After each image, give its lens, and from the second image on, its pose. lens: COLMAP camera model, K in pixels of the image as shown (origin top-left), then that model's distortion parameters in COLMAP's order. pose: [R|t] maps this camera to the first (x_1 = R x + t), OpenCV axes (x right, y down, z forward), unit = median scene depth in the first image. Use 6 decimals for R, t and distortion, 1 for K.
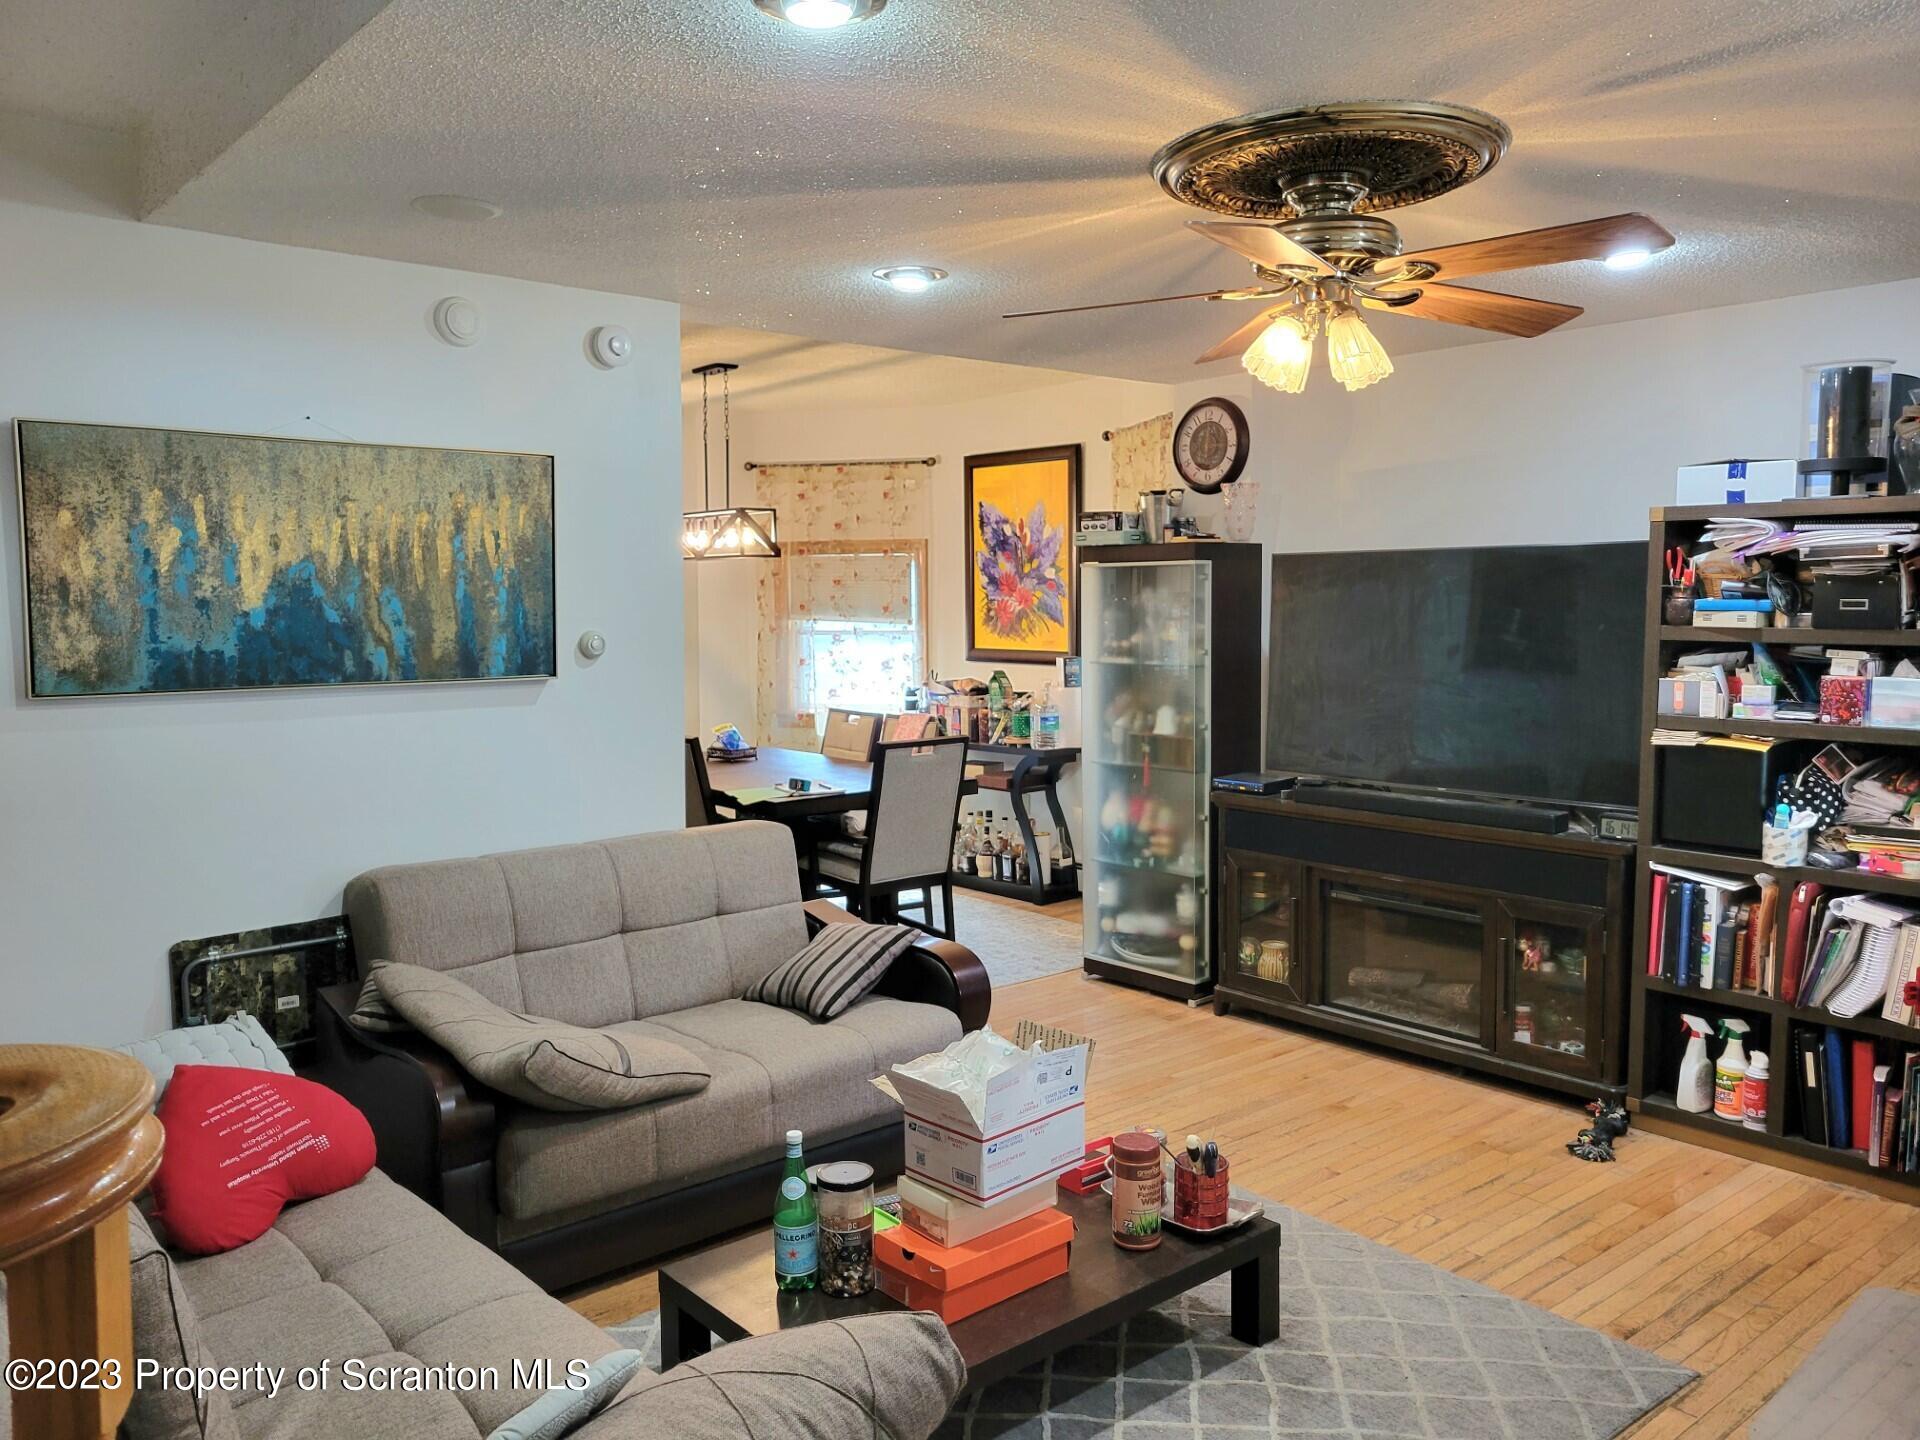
lens RADIAL K [[1460.9, 0, 958.1], [0, 1460.9, 714.4], [0, 0, 1]] dist [0.045811, -0.034276]
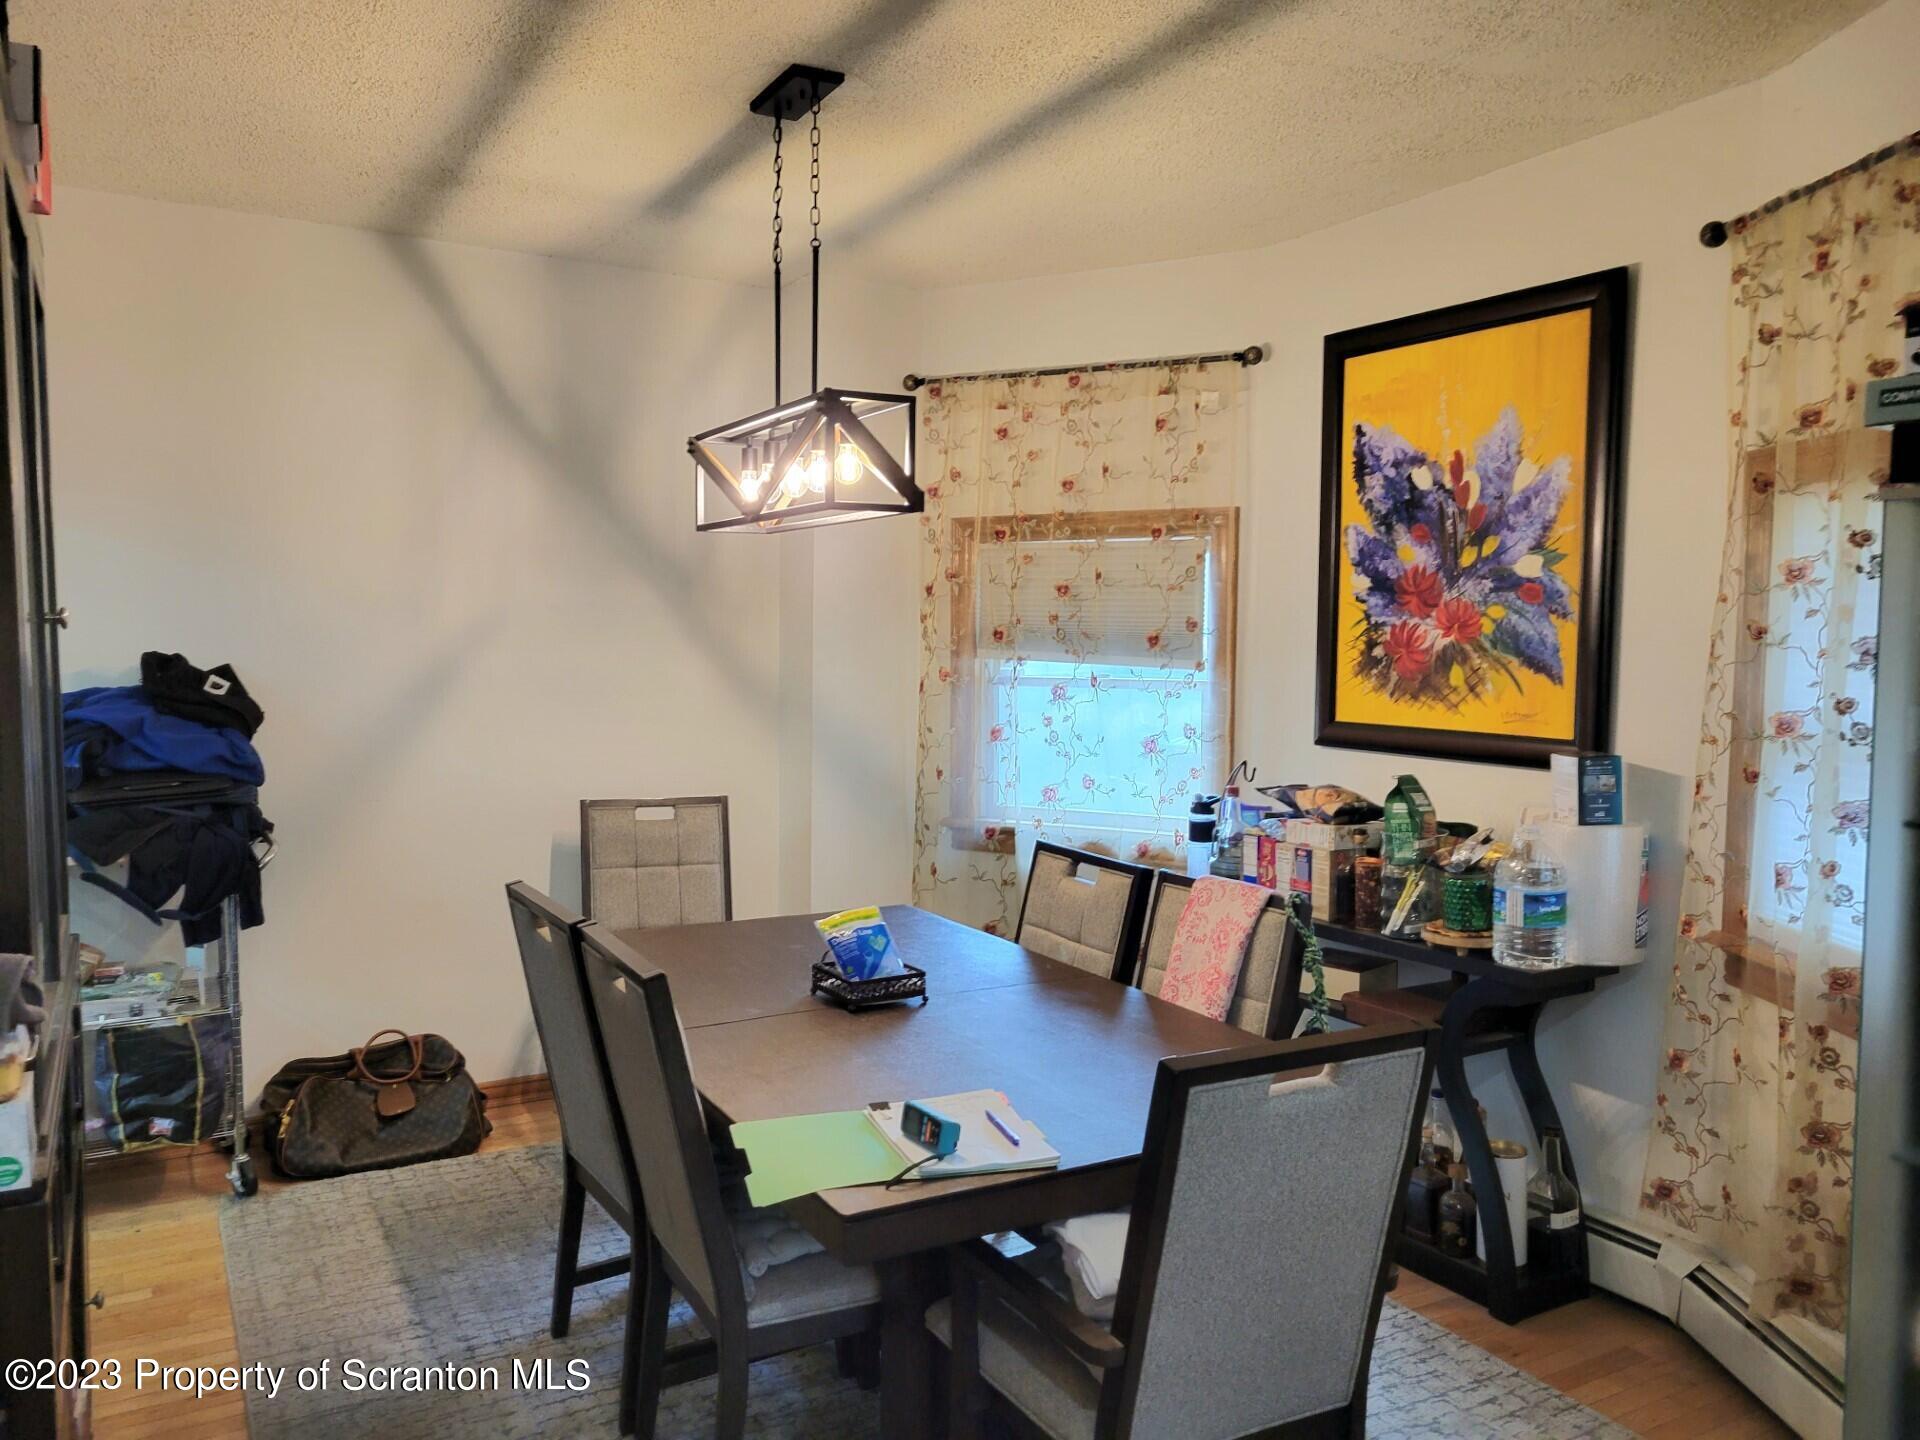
lens RADIAL K [[1460.9, 0, 958.1], [0, 1460.9, 714.4], [0, 0, 1]] dist [0.045811, -0.034276]
pose [[0.987507, 0.025631, -0.155477, -0.072537], [-0.030052, 0.999206, -0.026147, -0.059172], [0.154684, 0.030493, 0.987493, 0.935966]]
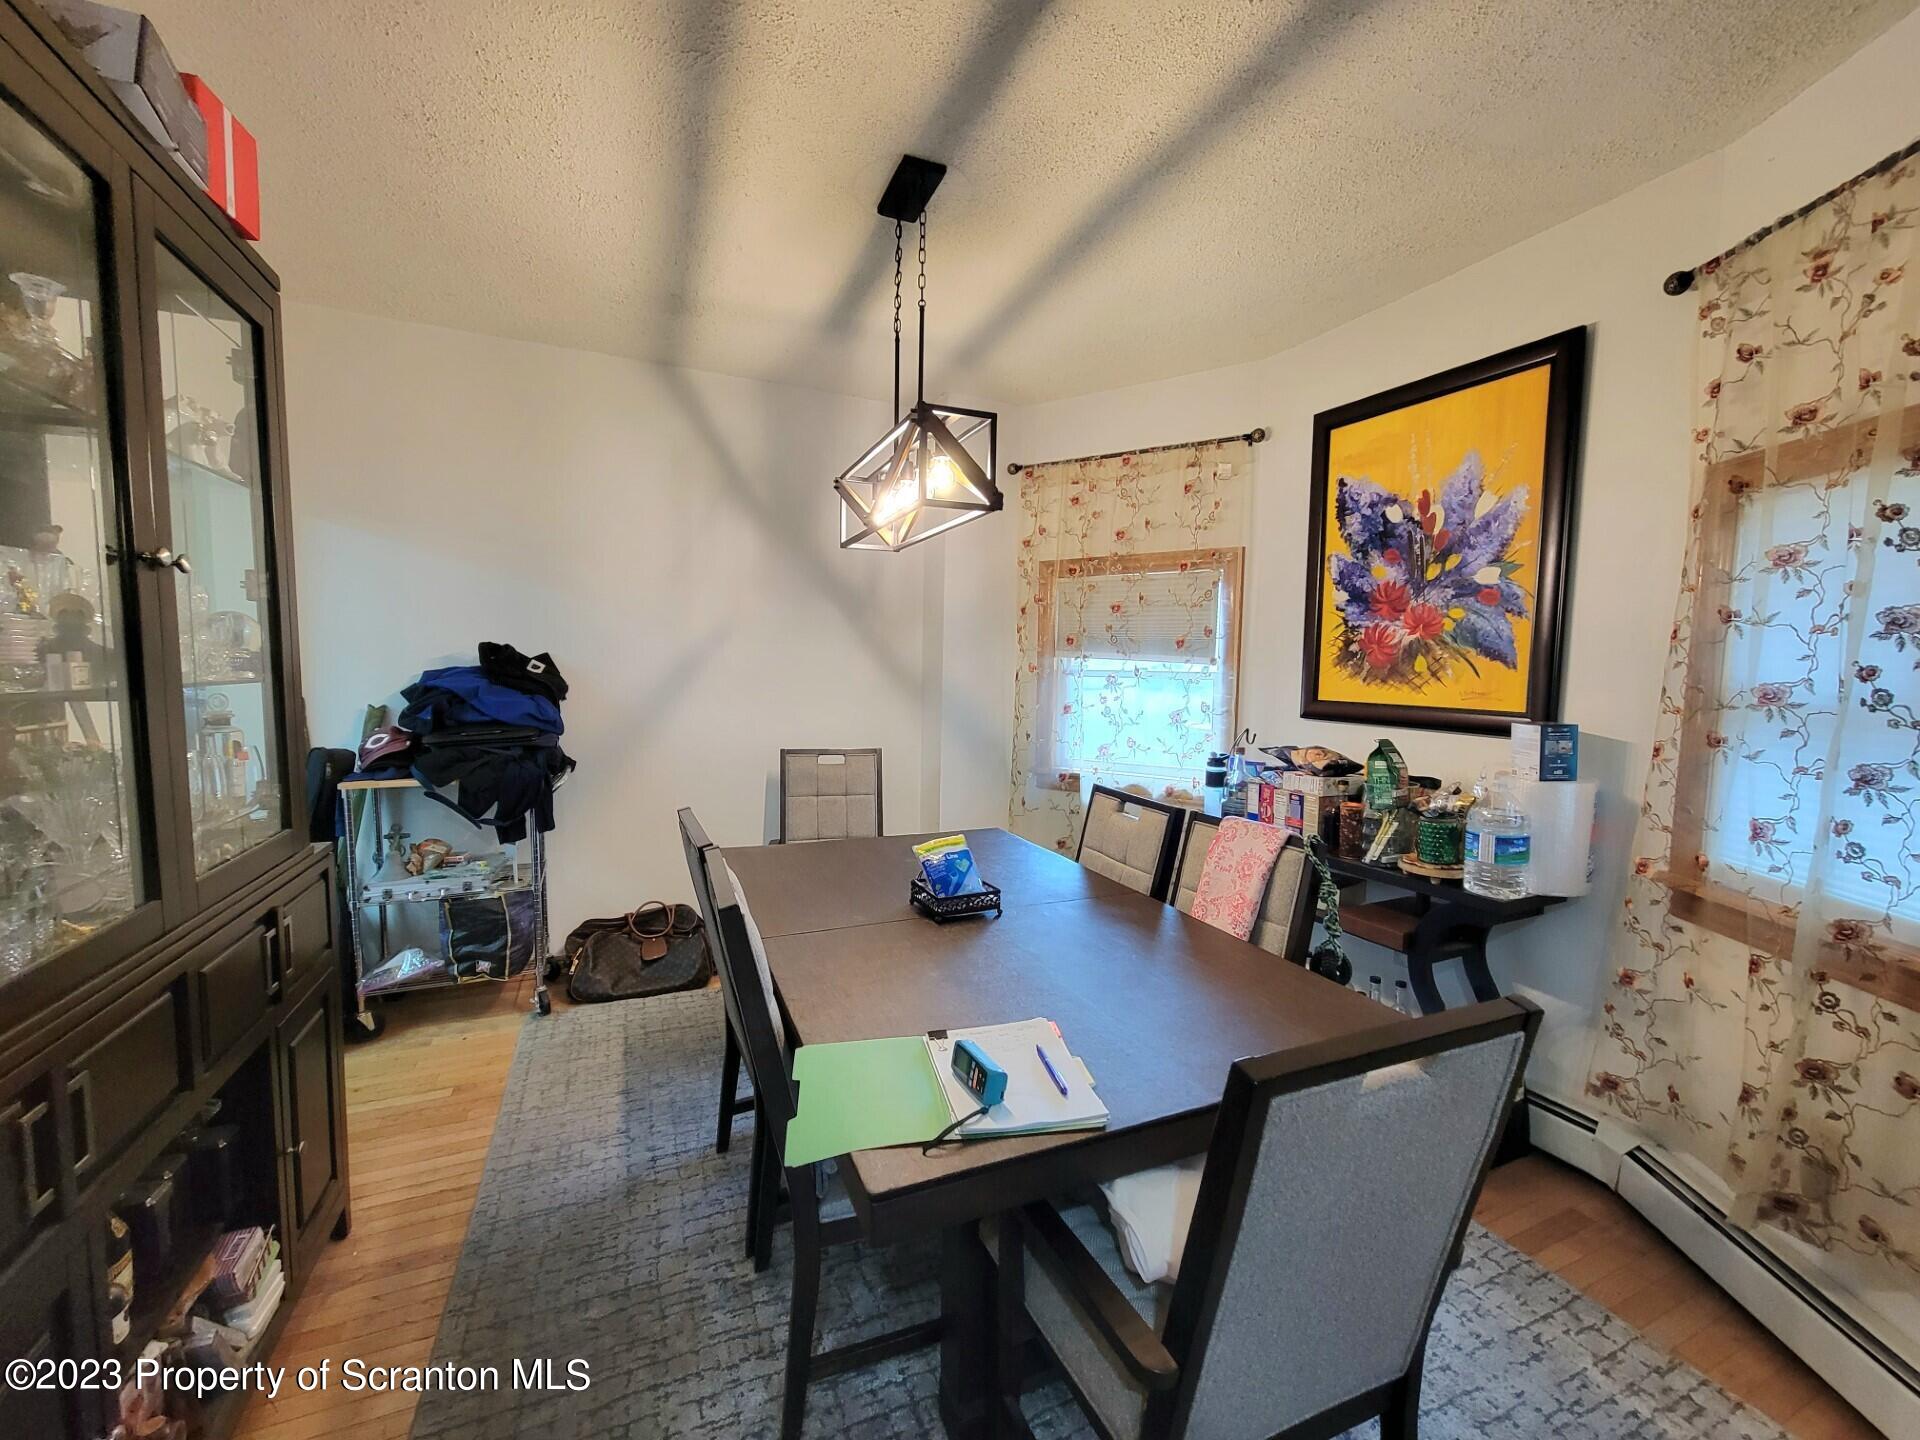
lens RADIAL K [[805.1, 0, 982.3], [0, 805.1, 726.6], [0, 0, 1]] dist [-0.007062, 0.000256]
pose [[0.969435, 0.043374, -0.241485, -0.092667], [-0.045157, 0.998978, -0.001854, -0.049150], [0.241158, 0.012702, 0.970403, 1.157098]]
